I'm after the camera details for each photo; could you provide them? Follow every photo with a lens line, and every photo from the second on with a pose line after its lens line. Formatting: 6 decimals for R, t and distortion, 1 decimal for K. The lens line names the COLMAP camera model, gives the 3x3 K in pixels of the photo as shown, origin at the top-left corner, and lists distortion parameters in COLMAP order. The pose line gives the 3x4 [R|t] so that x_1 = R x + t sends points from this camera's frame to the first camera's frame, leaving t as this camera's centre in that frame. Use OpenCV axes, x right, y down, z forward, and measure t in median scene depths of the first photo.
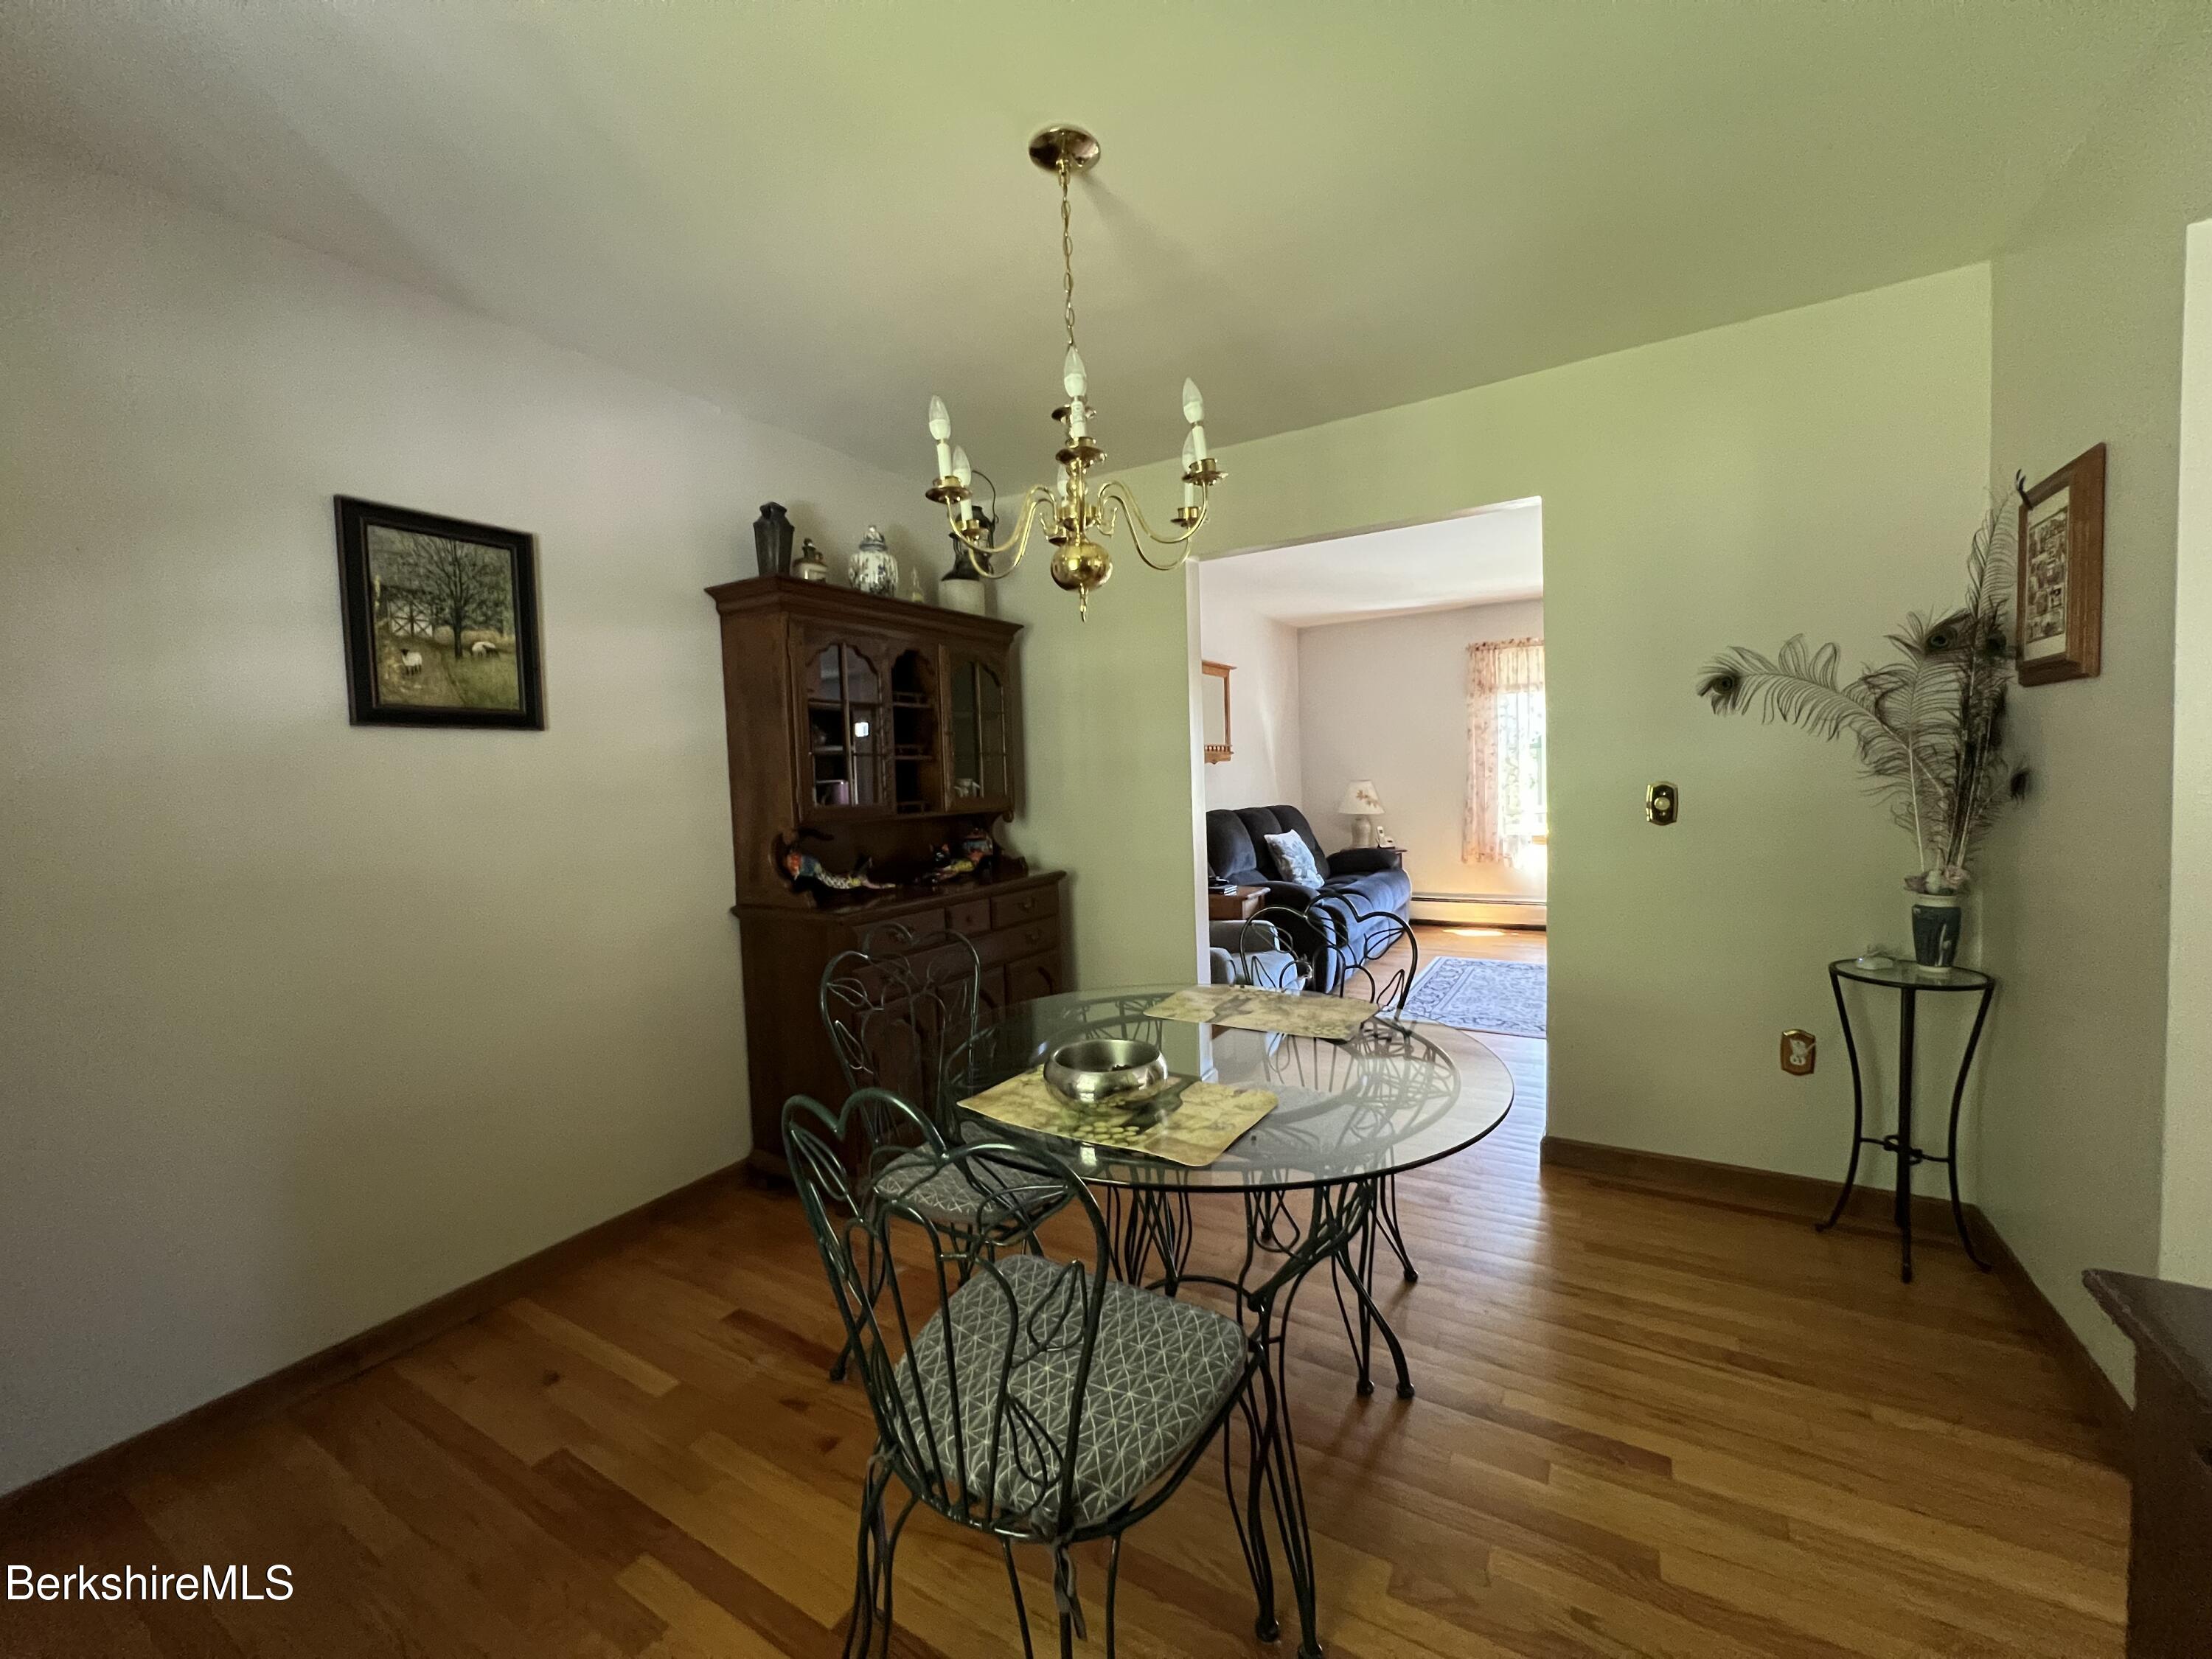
lens RADIAL K [[883.3, 0, 1103.0], [0, 883.3, 826.6], [0, 0, 1]] dist [-0.003887, 0.000270]
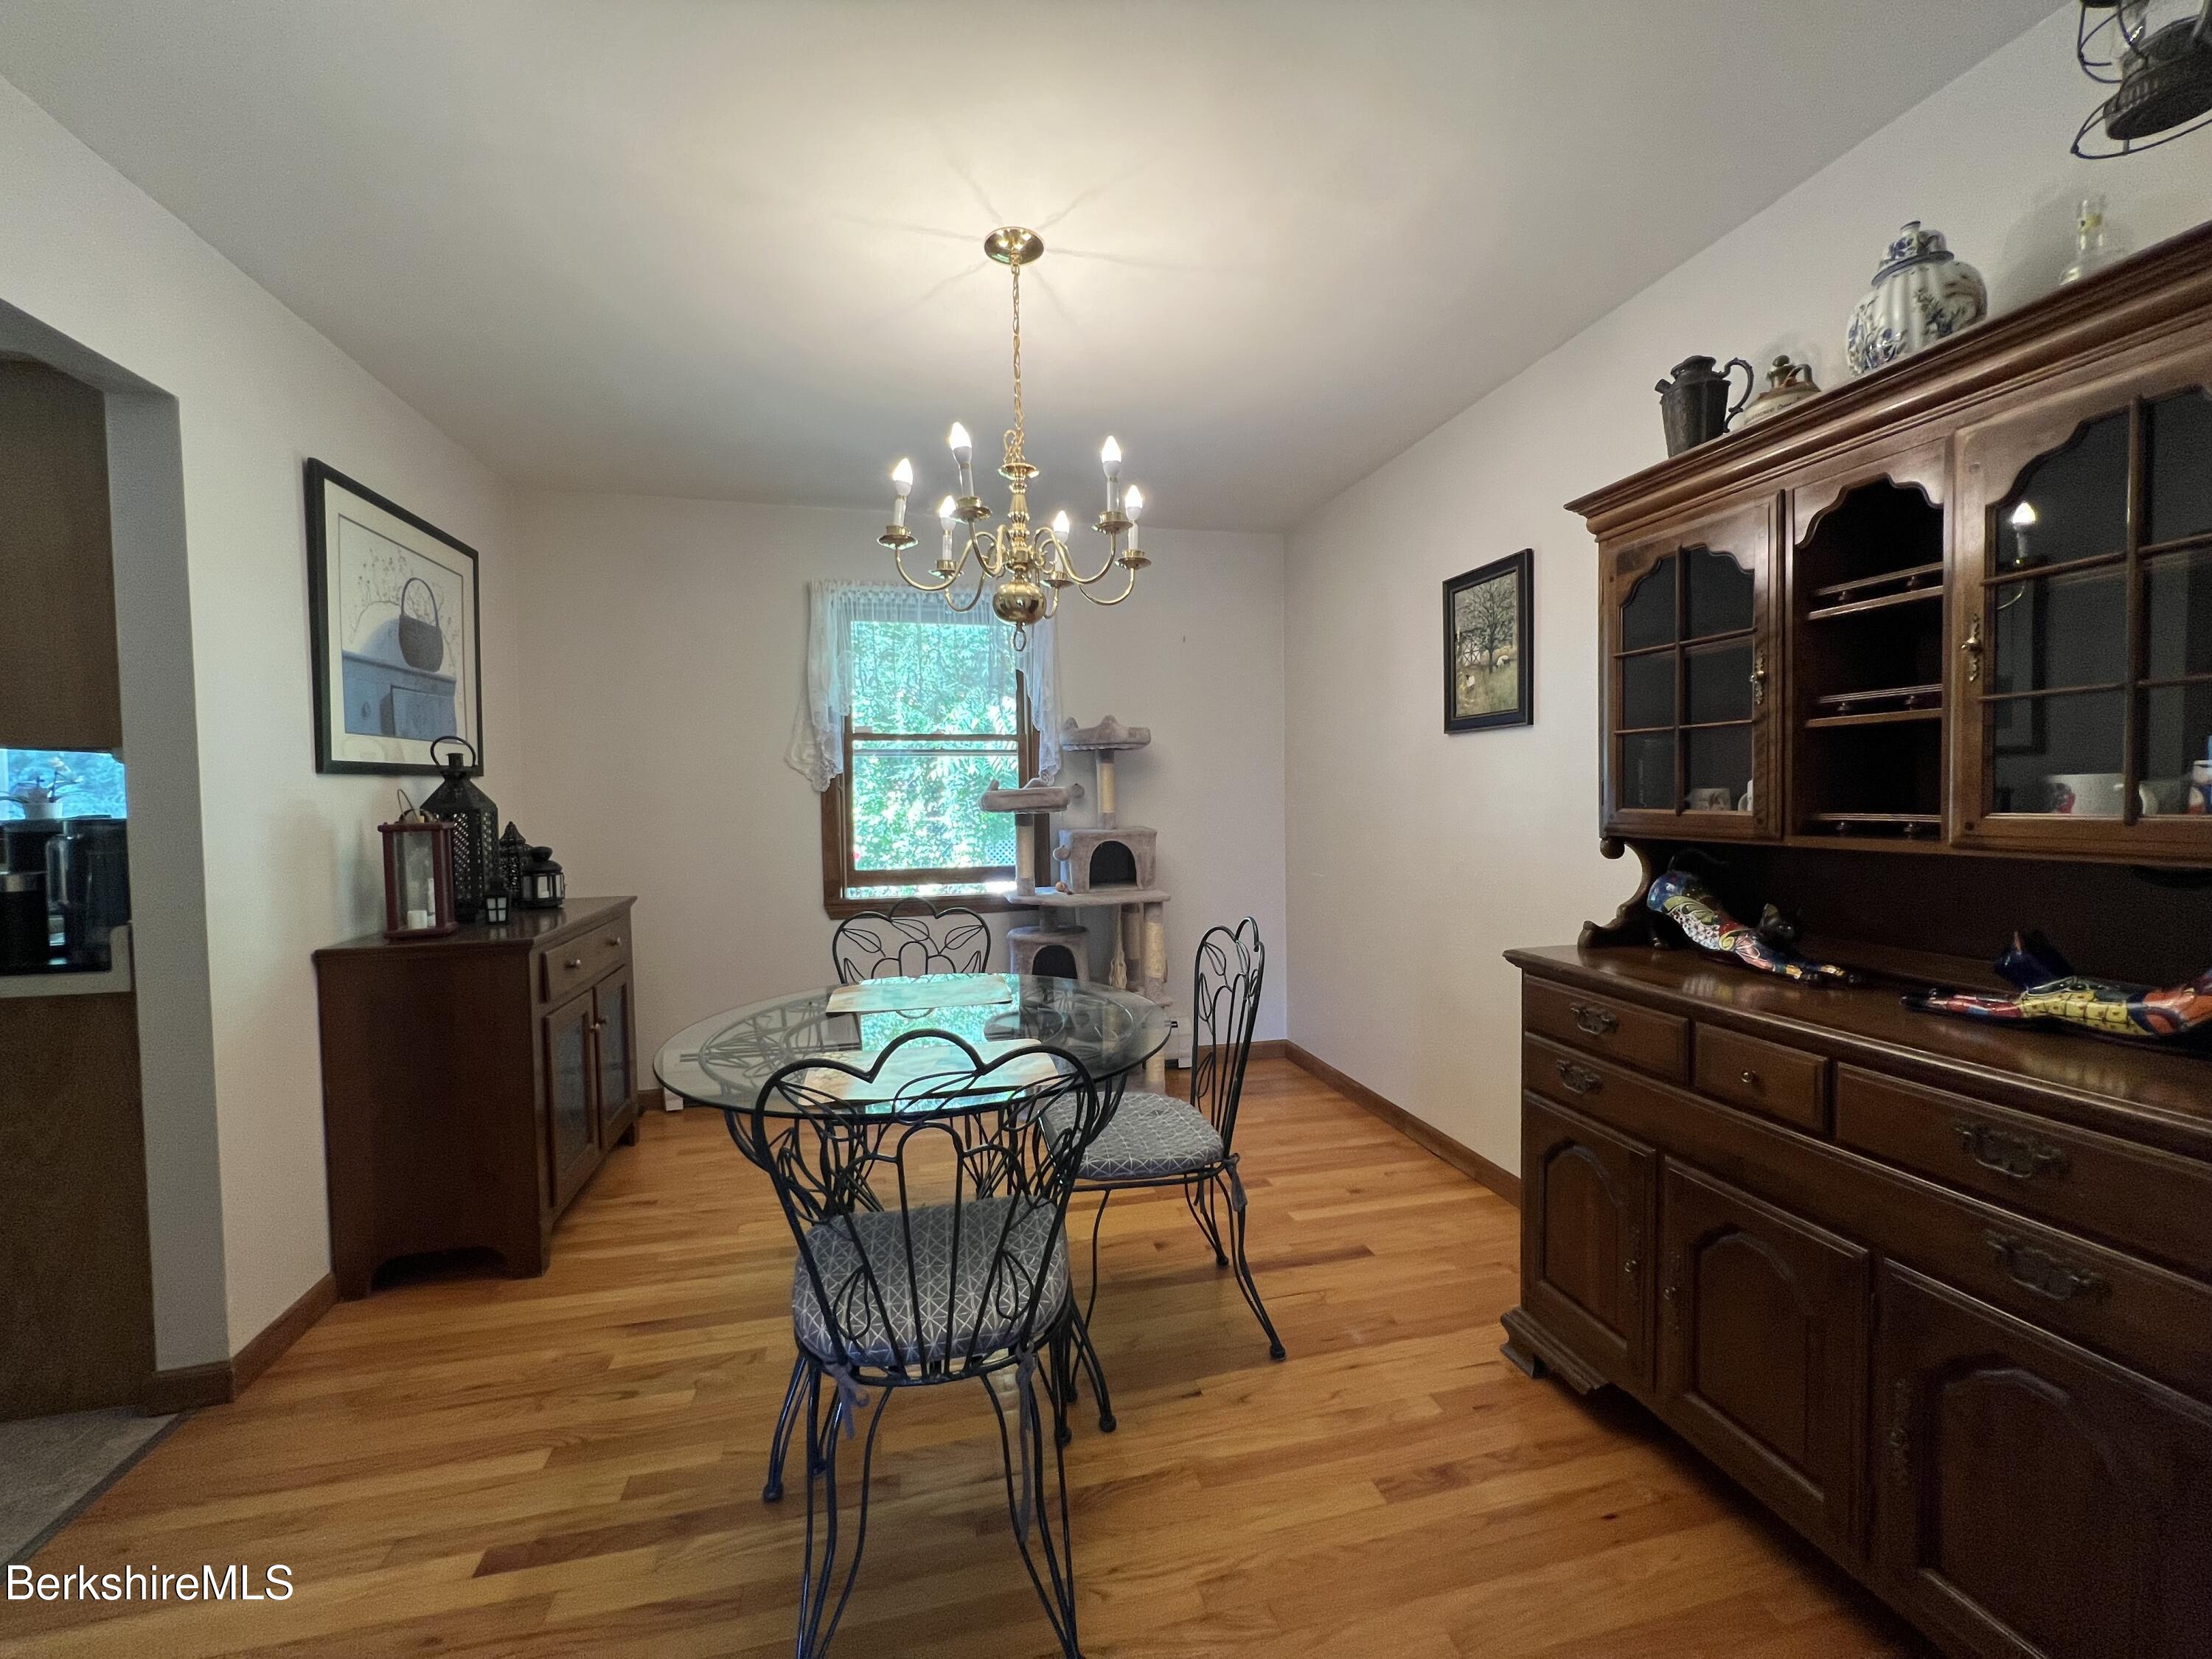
lens RADIAL K [[883.3, 0, 1107.9], [0, 883.3, 828.1], [0, 0, 1]] dist [-0.003887, 0.000270]
pose [[-0.704732, 0.072080, -0.705803, 0.586083], [-0.002741, 0.994542, 0.104305, -0.102800], [0.709468, 0.075442, -0.700688, 1.552505]]
